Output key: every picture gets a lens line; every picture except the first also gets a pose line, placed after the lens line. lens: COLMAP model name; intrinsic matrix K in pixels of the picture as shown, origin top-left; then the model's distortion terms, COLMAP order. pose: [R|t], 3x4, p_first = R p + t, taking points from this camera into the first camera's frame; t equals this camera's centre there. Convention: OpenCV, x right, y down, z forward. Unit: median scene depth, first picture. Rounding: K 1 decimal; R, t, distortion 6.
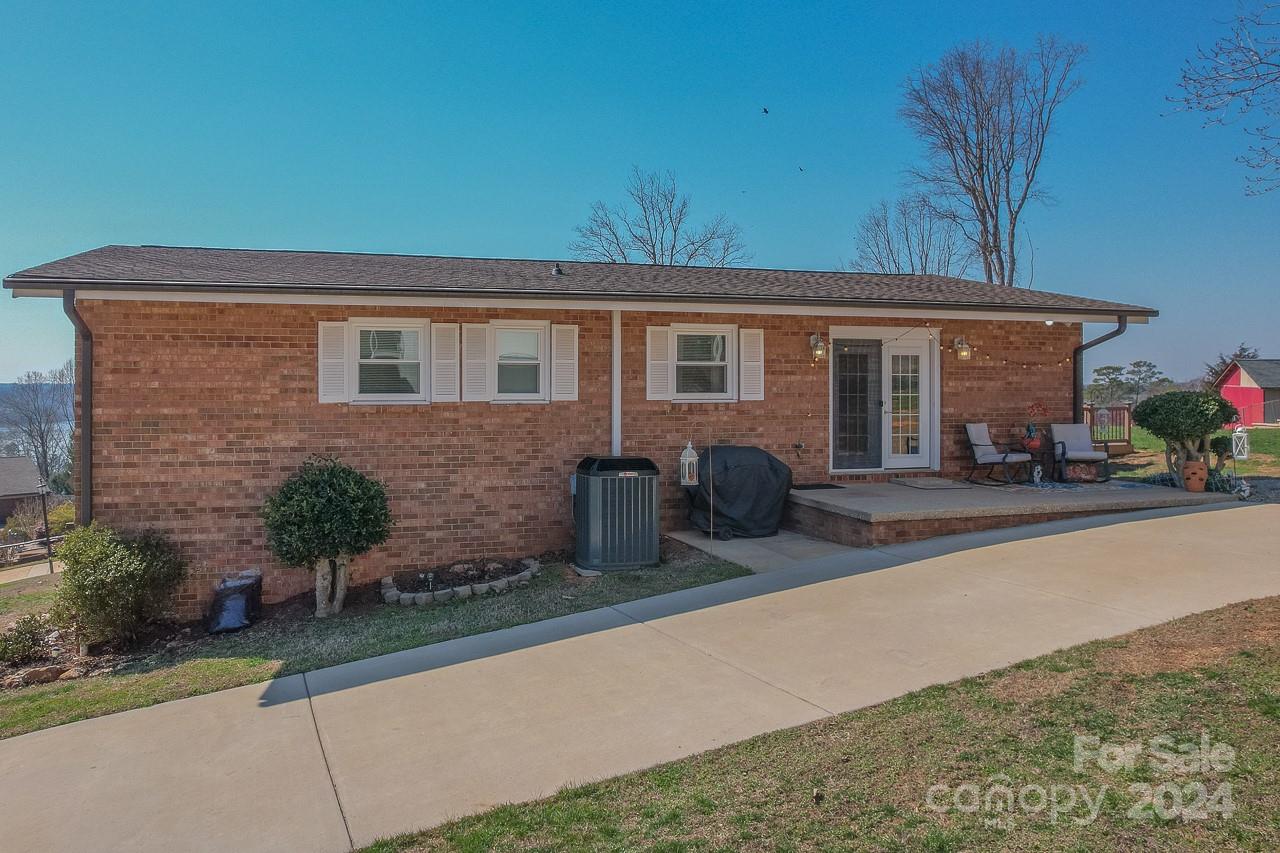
lens RADIAL K [[842.3, 0, 639.9], [0, 842.3, 387.9], [0, 0, 1]] dist [-0.004824, -0.058432]
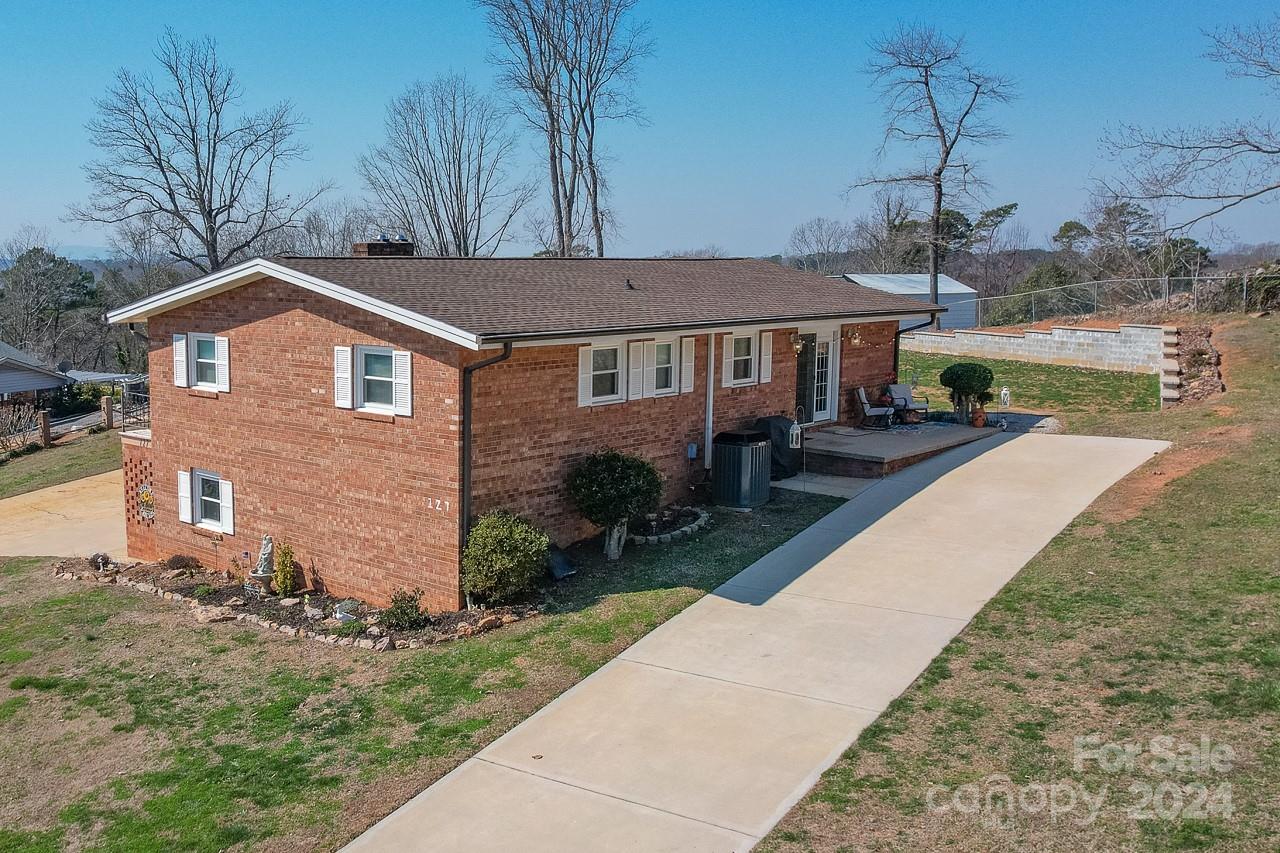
lens RADIAL K [[822.3, 0, 647.0], [0, 822.3, 430.3], [0, 0, 1]] dist [-0.082009, 0.079476]
pose [[0.910137, -0.058884, 0.410101, -0.798542], [0.002829, 0.990709, 0.135972, -0.120268], [-0.414297, -0.122593, 0.901848, -0.229307]]
